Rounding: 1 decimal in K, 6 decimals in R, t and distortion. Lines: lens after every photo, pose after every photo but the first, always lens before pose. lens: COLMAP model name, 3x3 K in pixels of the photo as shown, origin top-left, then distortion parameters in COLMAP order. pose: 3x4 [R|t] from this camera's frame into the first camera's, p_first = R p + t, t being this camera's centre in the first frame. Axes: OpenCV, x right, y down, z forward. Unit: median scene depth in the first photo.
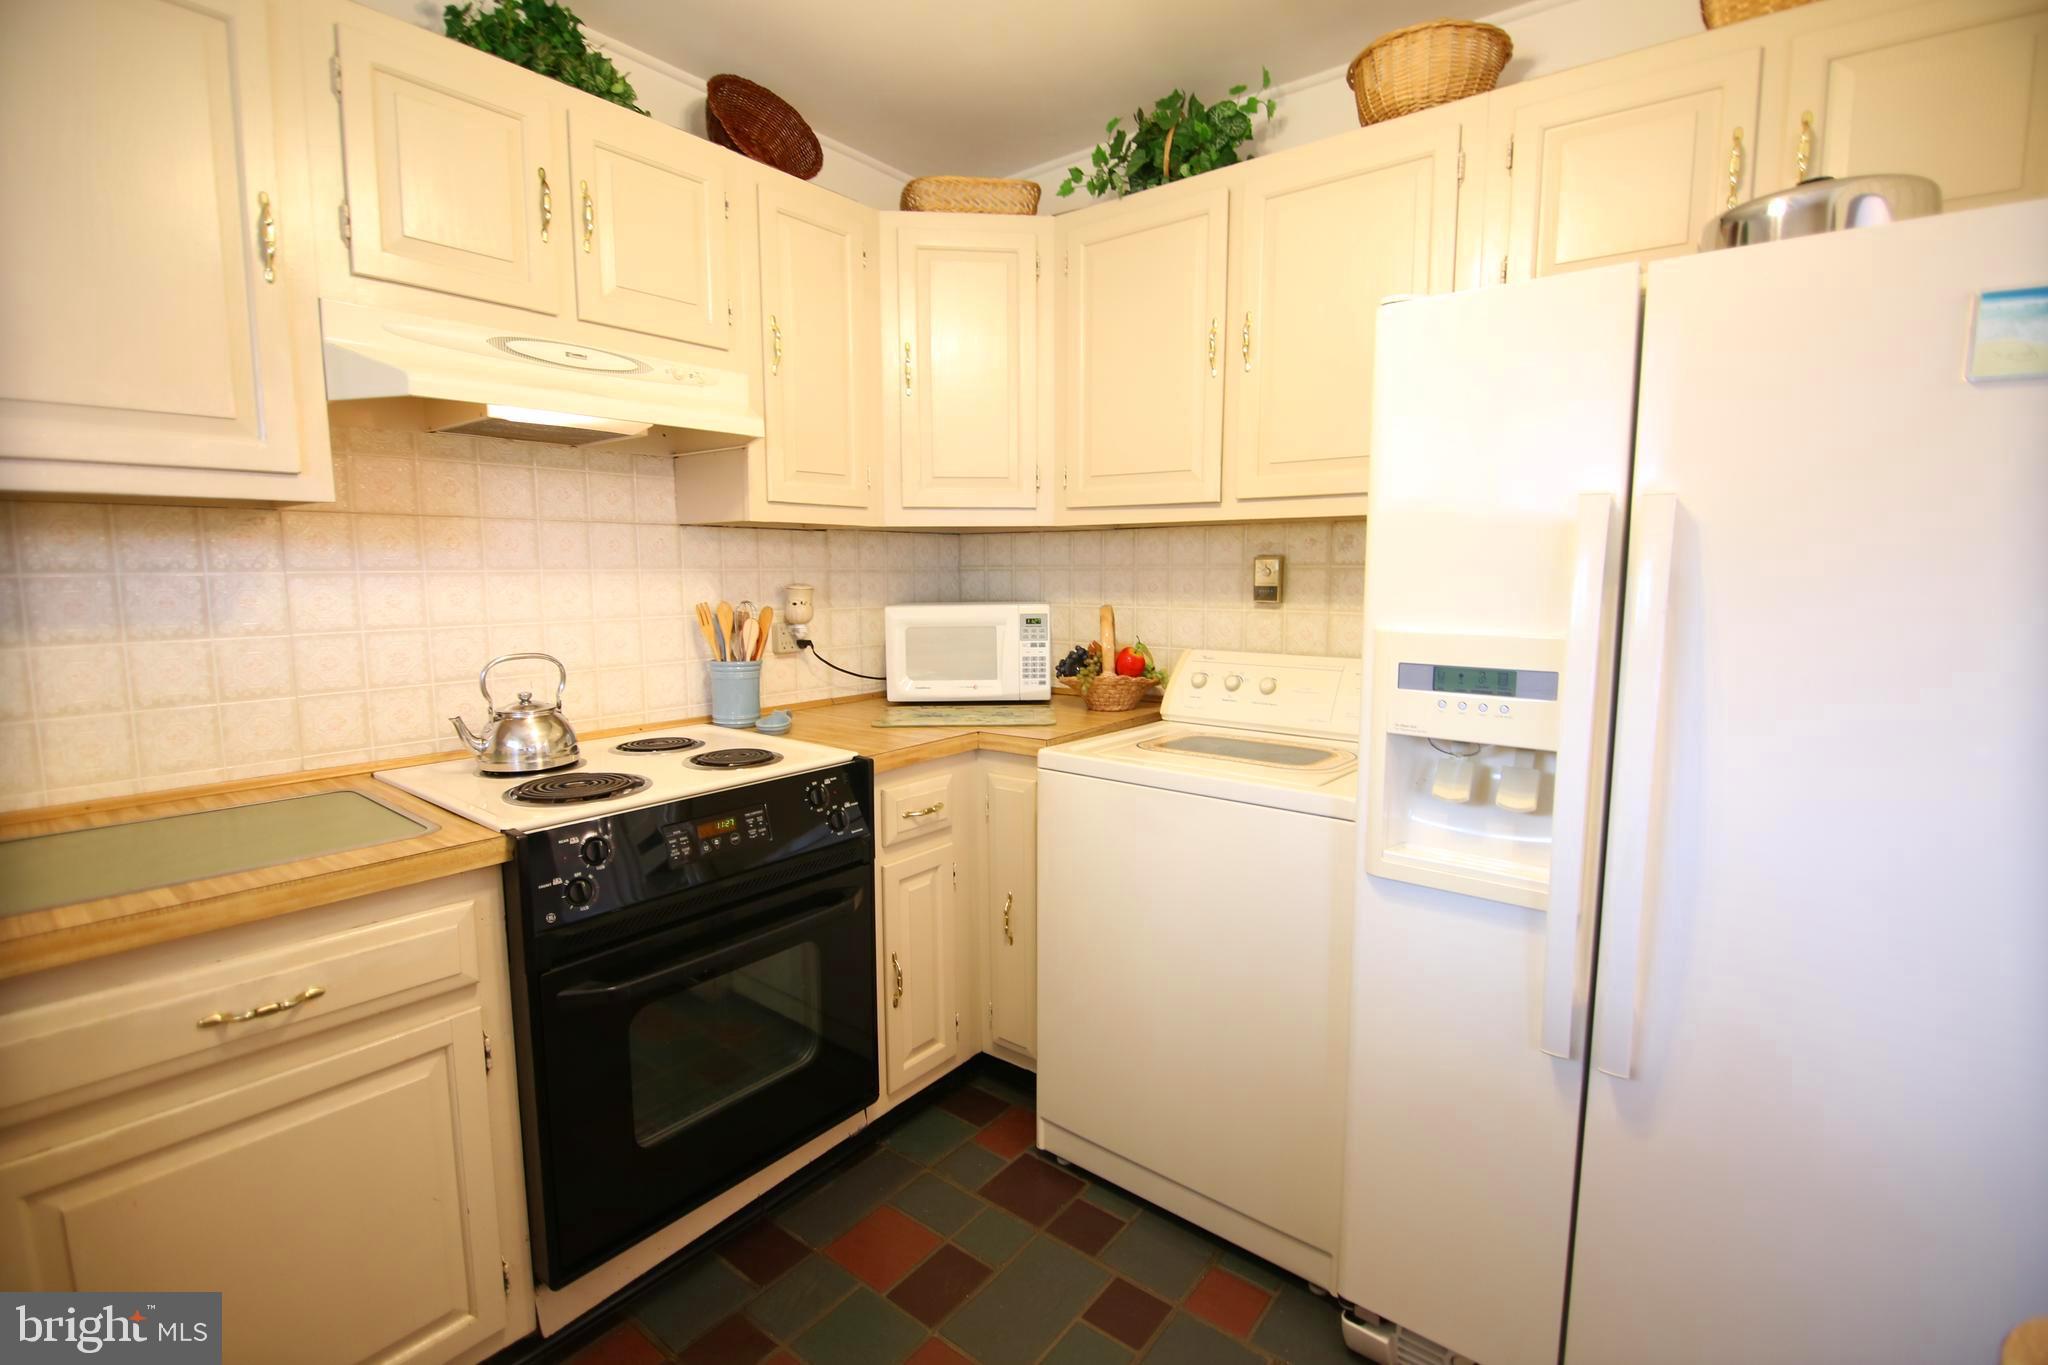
lens RADIAL K [[915.3, 0, 1023.6], [0, 915.3, 677.7], [0, 0, 1]] dist [-0.004197, -0.008305]
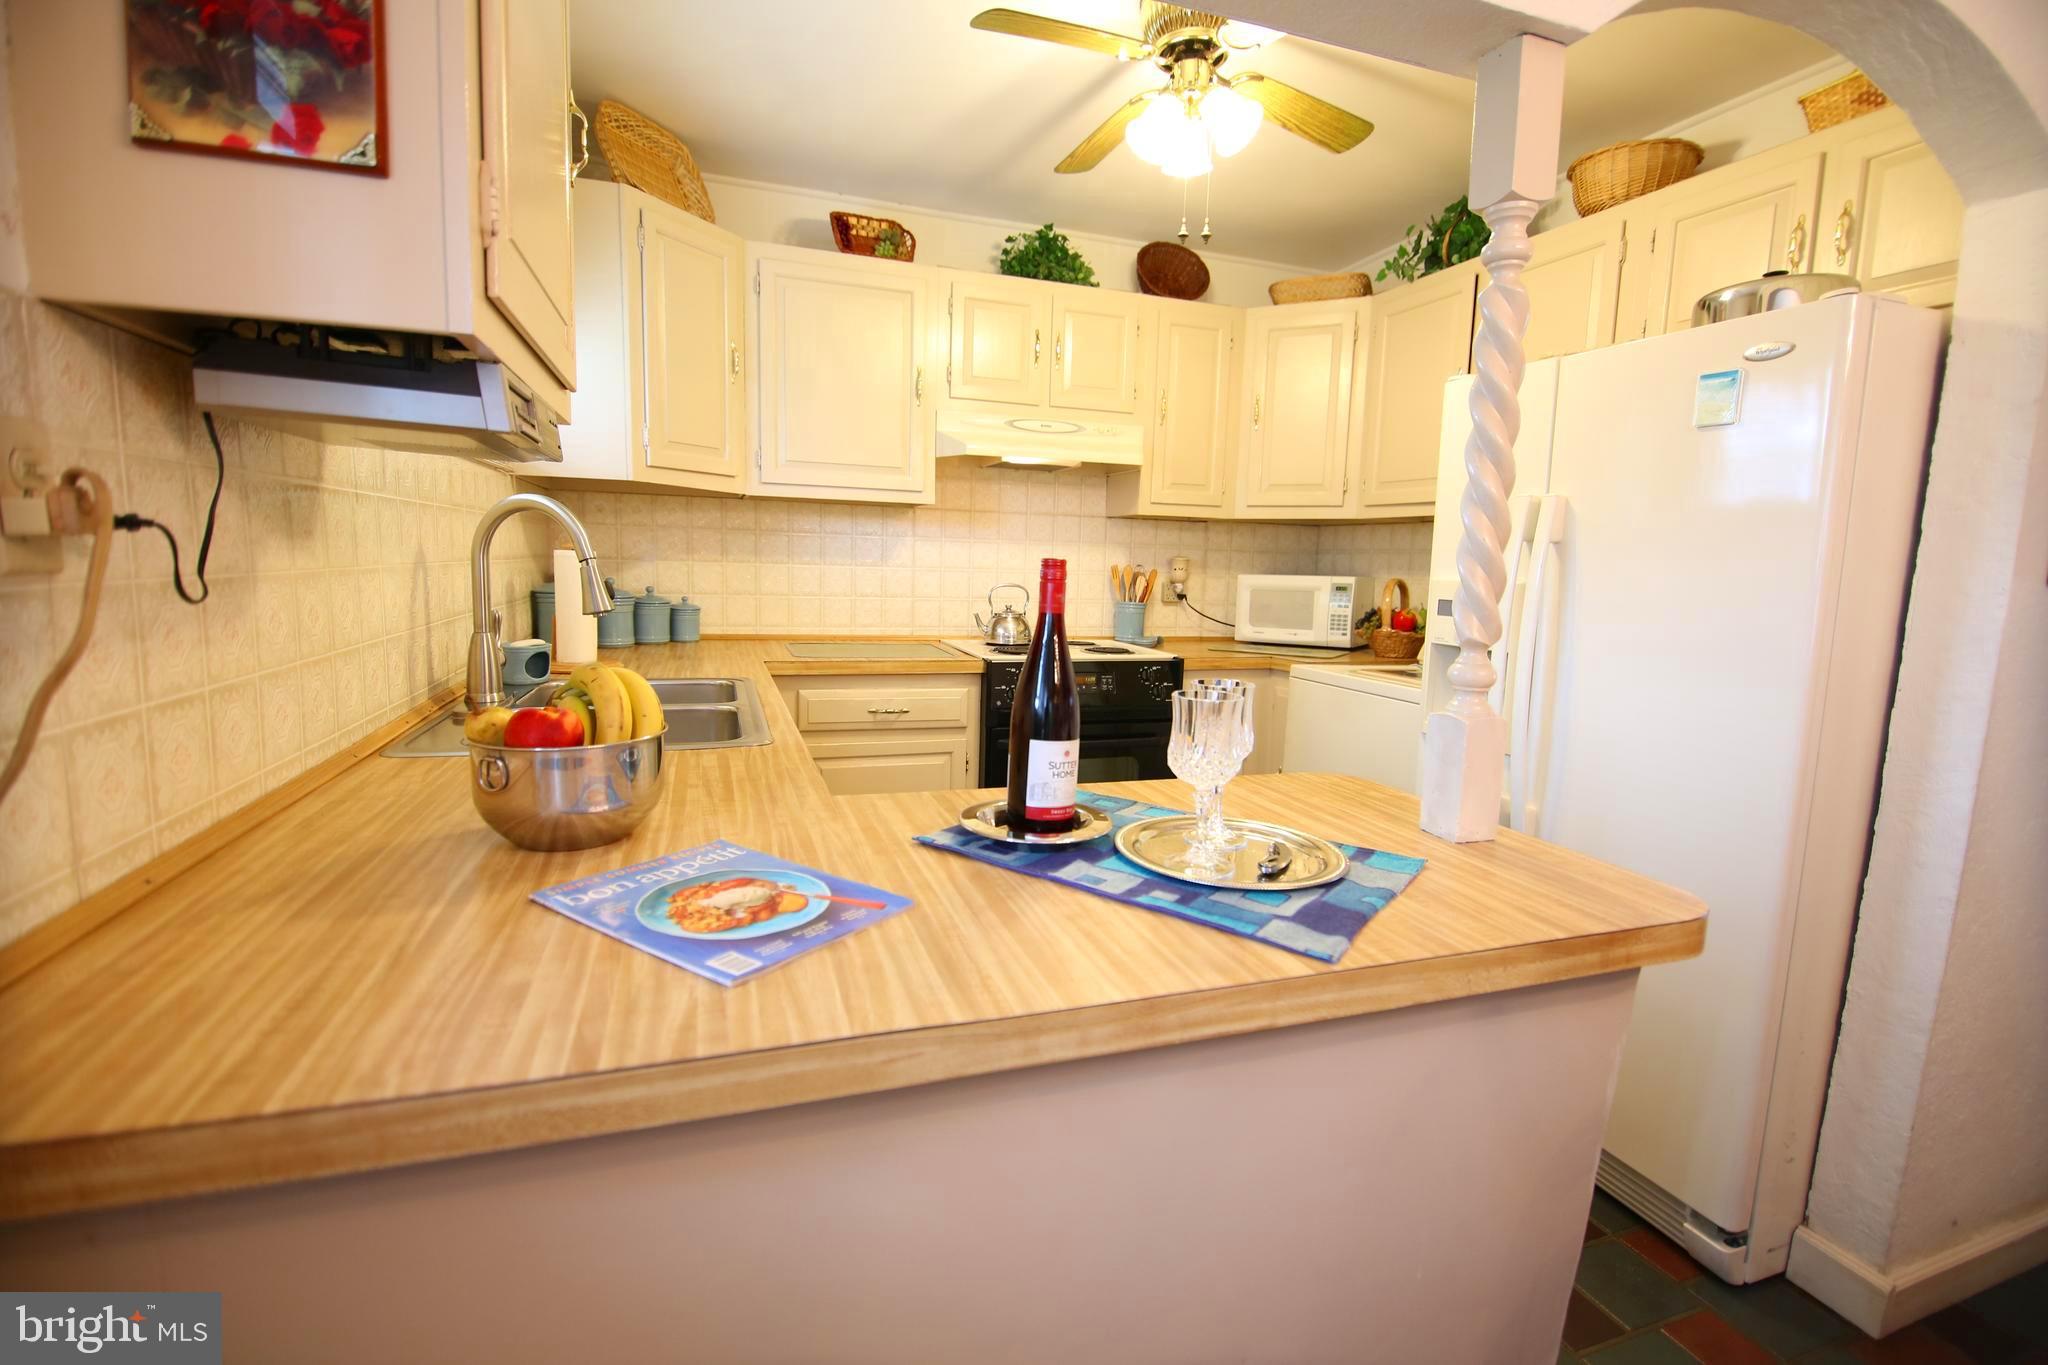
lens RADIAL K [[915.3, 0, 1026.3], [0, 915.3, 682.0], [0, 0, 1]] dist [-0.004197, -0.008305]
pose [[0.844583, 0.096947, -0.526574, 0.460577], [-0.094098, 0.995040, 0.032270, 0.102658], [0.527091, 0.022295, 0.849516, -0.543137]]
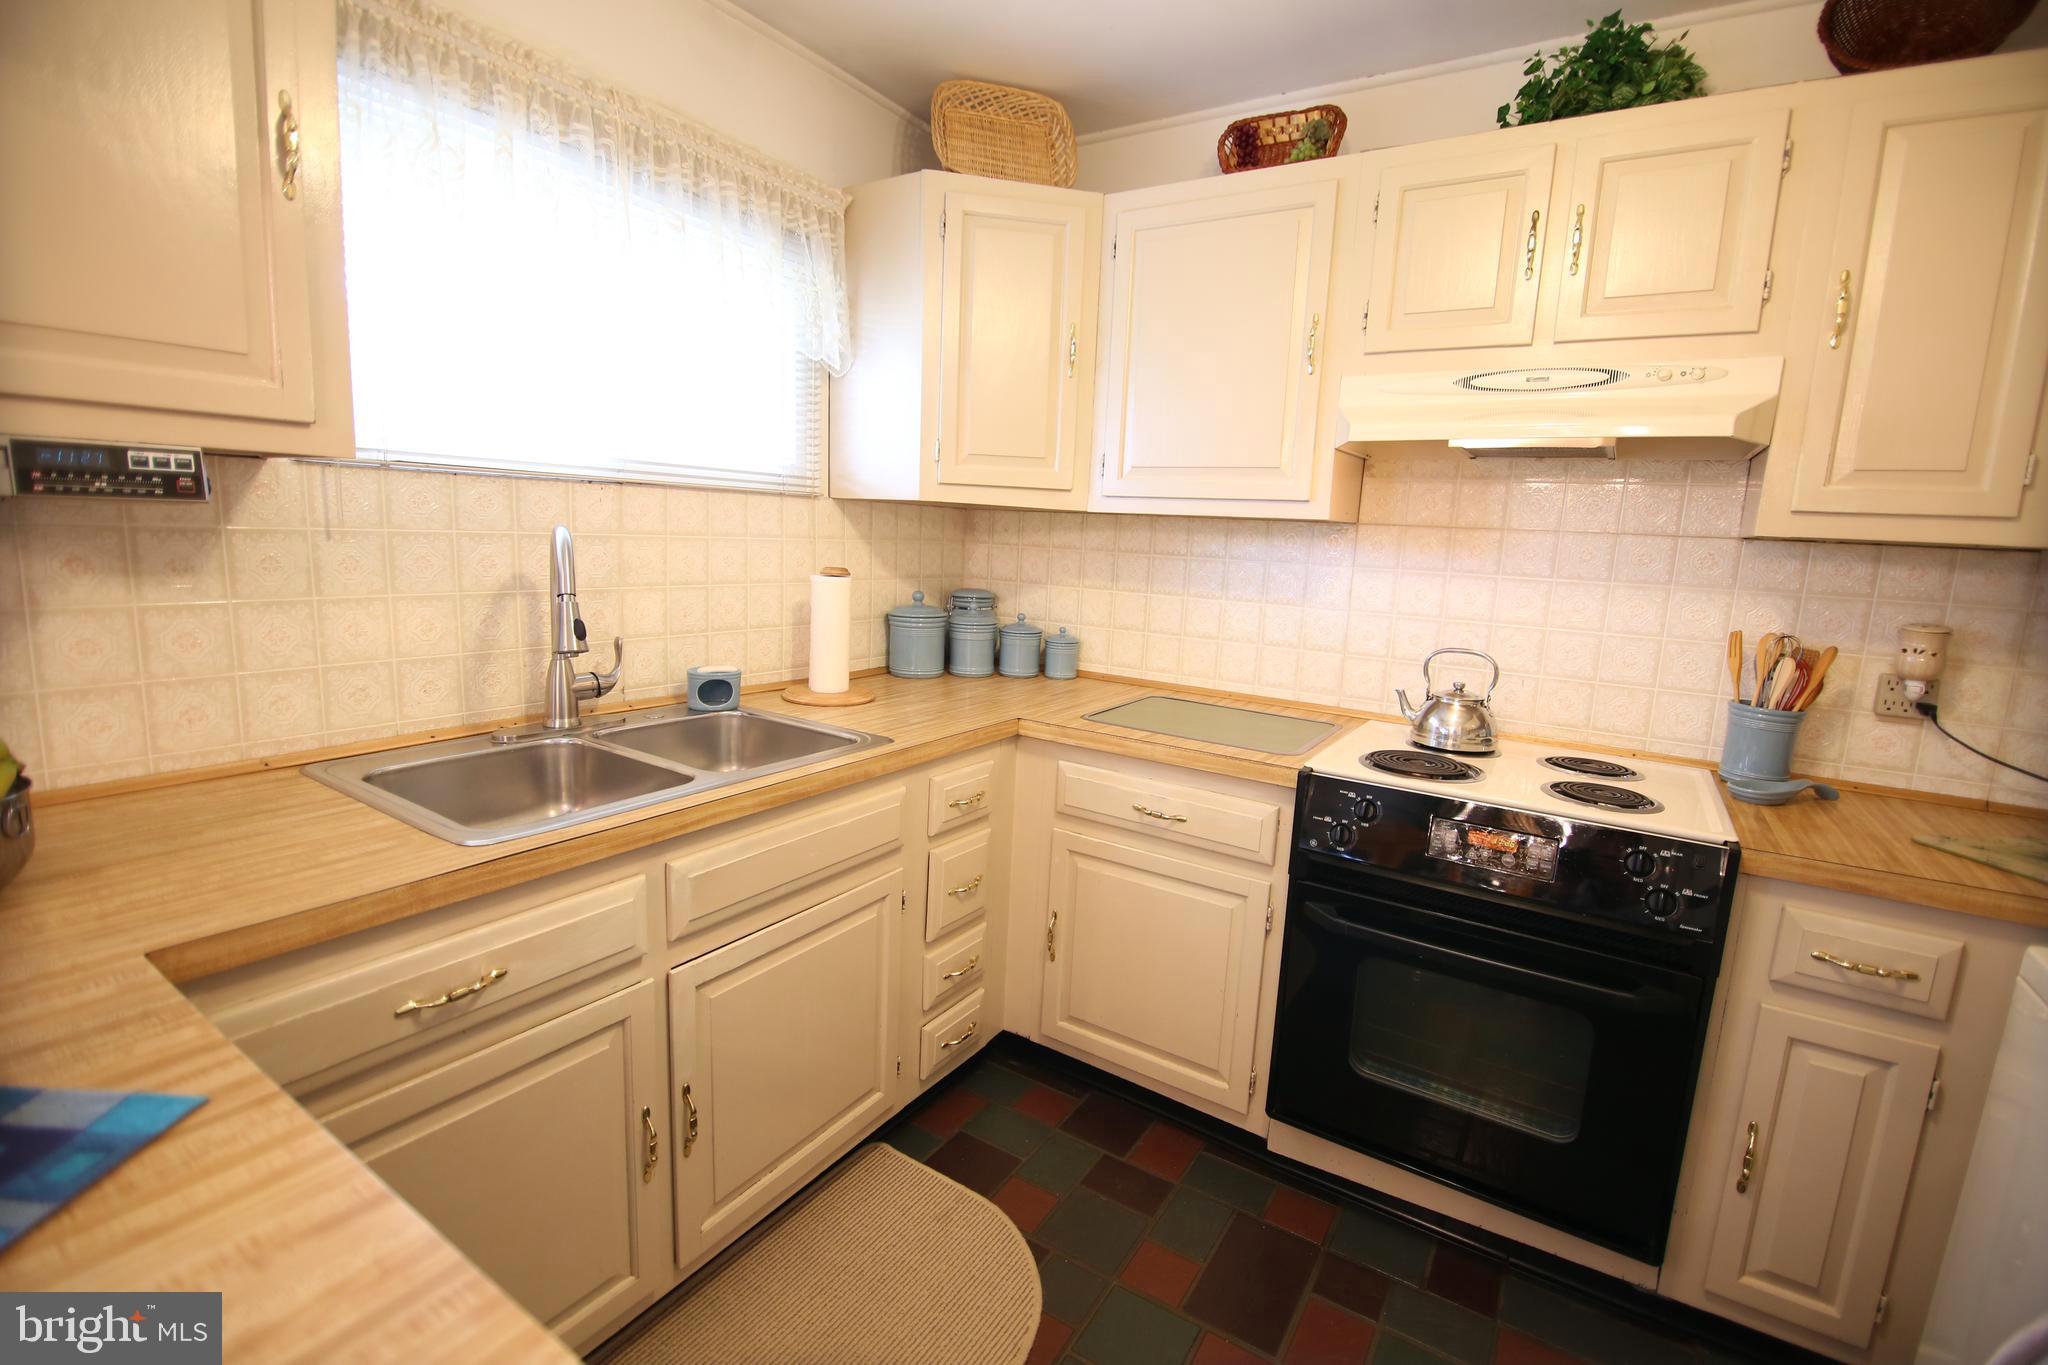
lens RADIAL K [[915.3, 0, 1024.9], [0, 915.3, 680.1], [0, 0, 1]] dist [-0.004197, -0.008305]
pose [[0.096109, 0.166513, -0.981344, 0.488221], [-0.165917, 0.974795, 0.149153, -0.062268], [0.981445, 0.148486, 0.121314, 0.298437]]
